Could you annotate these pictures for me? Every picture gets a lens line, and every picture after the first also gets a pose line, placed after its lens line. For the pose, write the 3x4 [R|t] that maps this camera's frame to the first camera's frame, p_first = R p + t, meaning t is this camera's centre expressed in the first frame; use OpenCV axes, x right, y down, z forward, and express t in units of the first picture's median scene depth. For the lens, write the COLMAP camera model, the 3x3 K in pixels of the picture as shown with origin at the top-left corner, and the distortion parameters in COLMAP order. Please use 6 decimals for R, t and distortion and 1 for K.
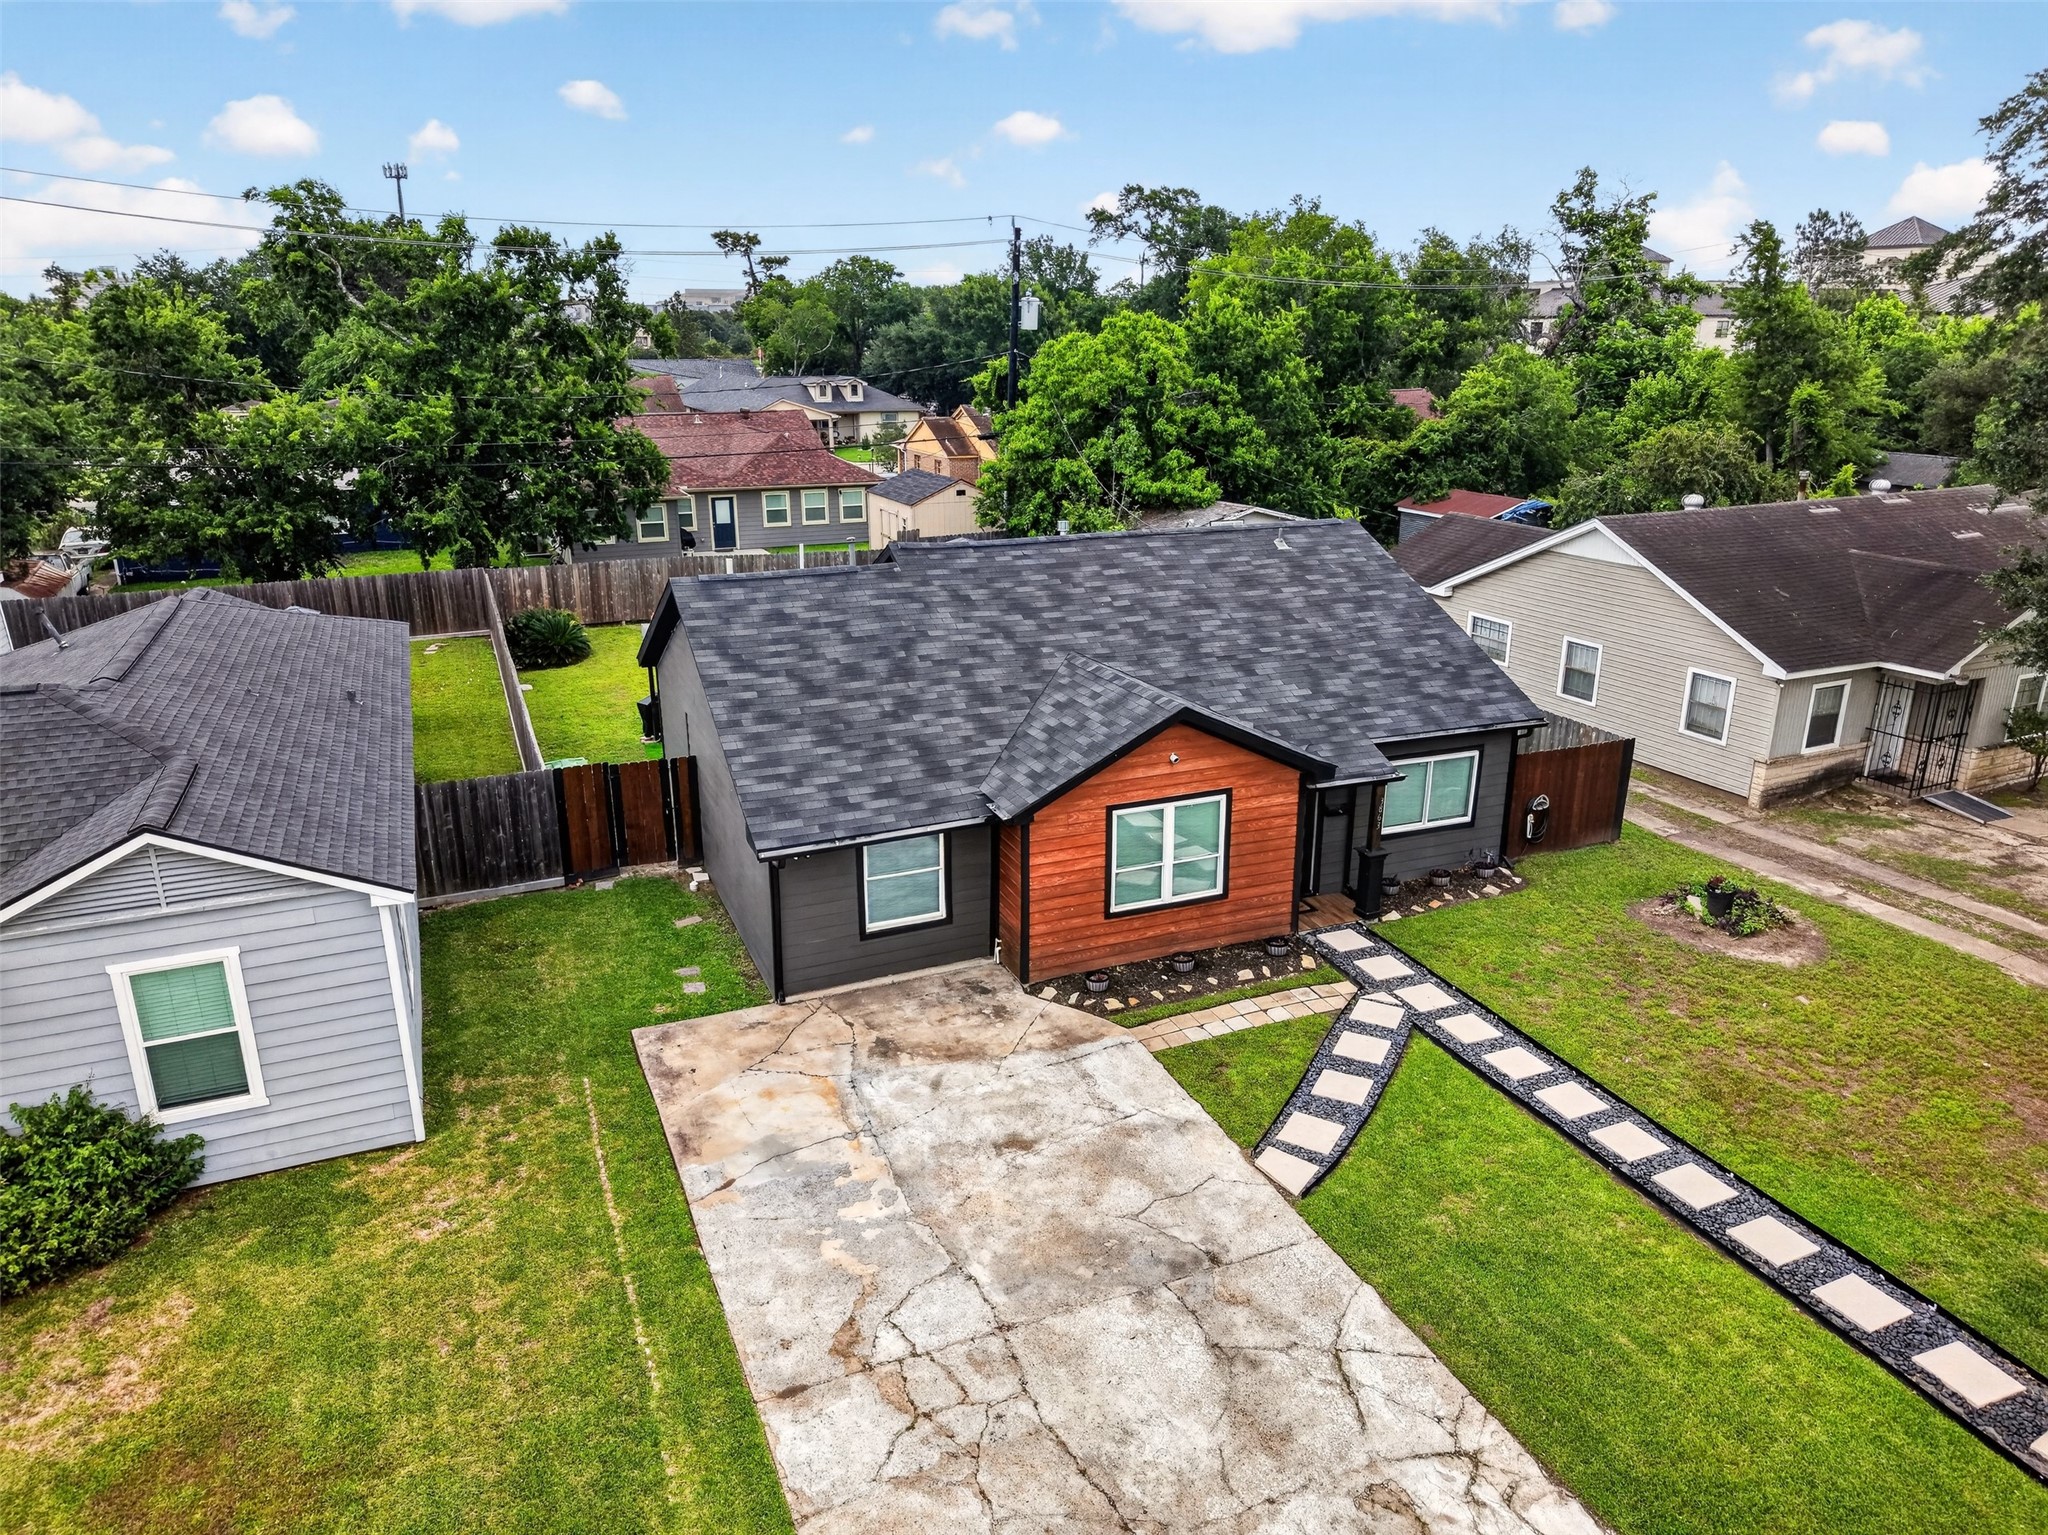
lens RADIAL K [[1349.7, 0, 1019.6], [0, 1349.7, 749.1], [0, 0, 1]] dist [0.024604, -0.030061]
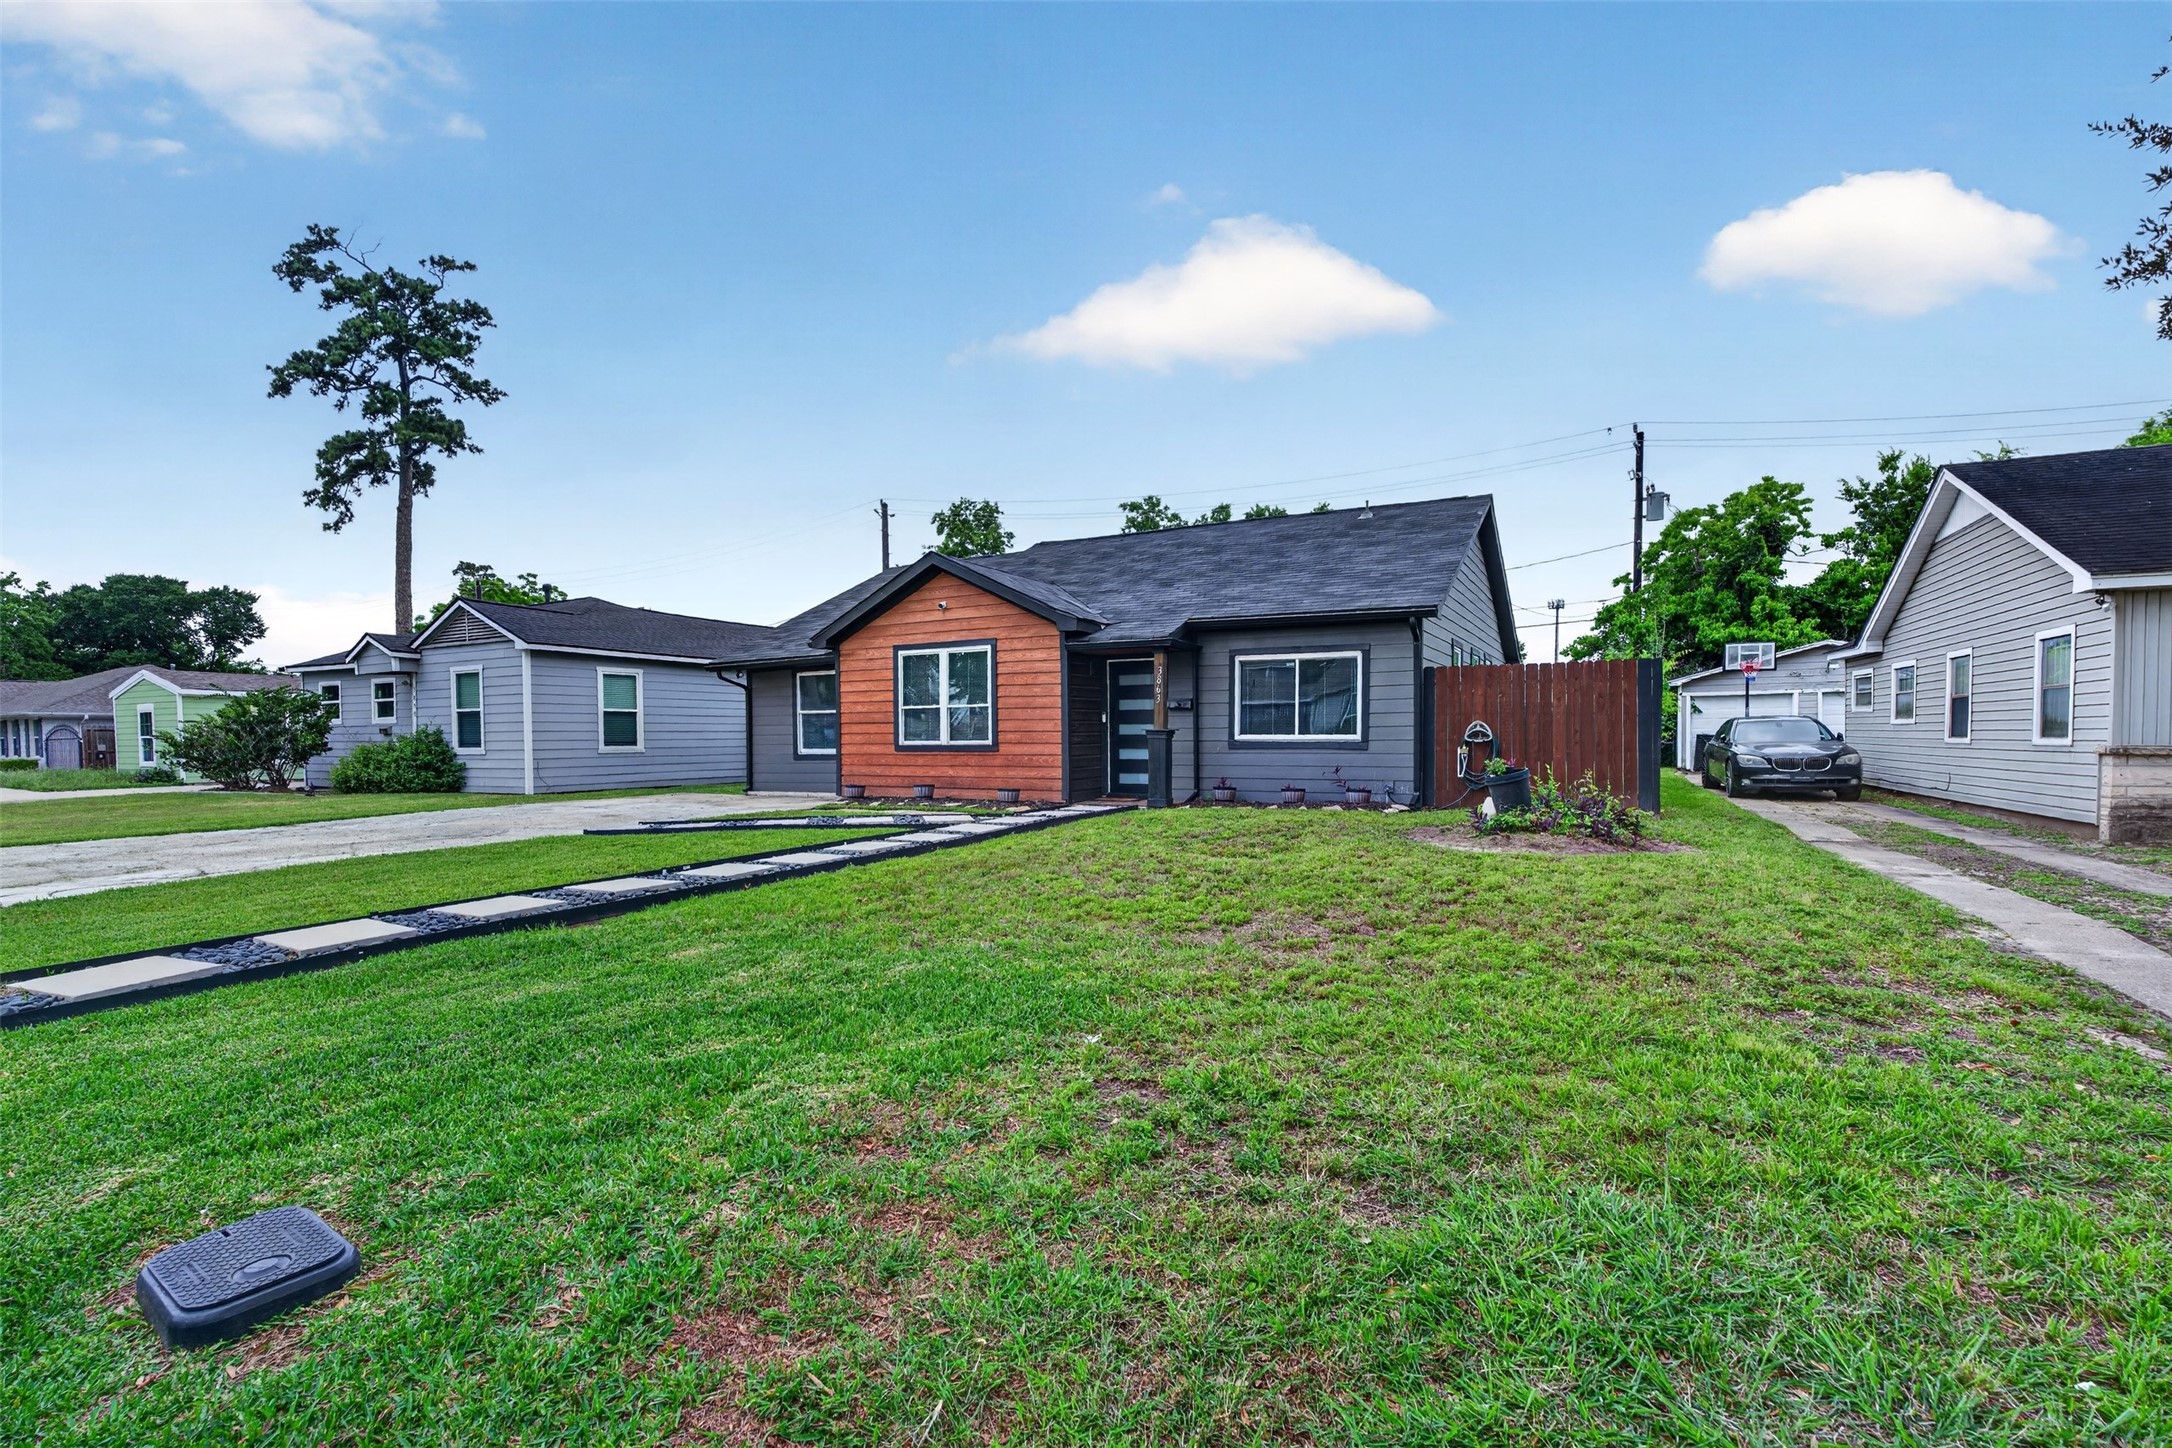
lens RADIAL K [[987.6, 0, 1074.4], [0, 987.6, 768.6], [0, 0, 1]] dist [-0.017434, 0.003625]
pose [[0.622132, 0.023629, -0.782556, 0.796181], [-0.223716, 0.963233, -0.148770, 0.225835], [0.750268, 0.267625, 0.604545, 0.591334]]
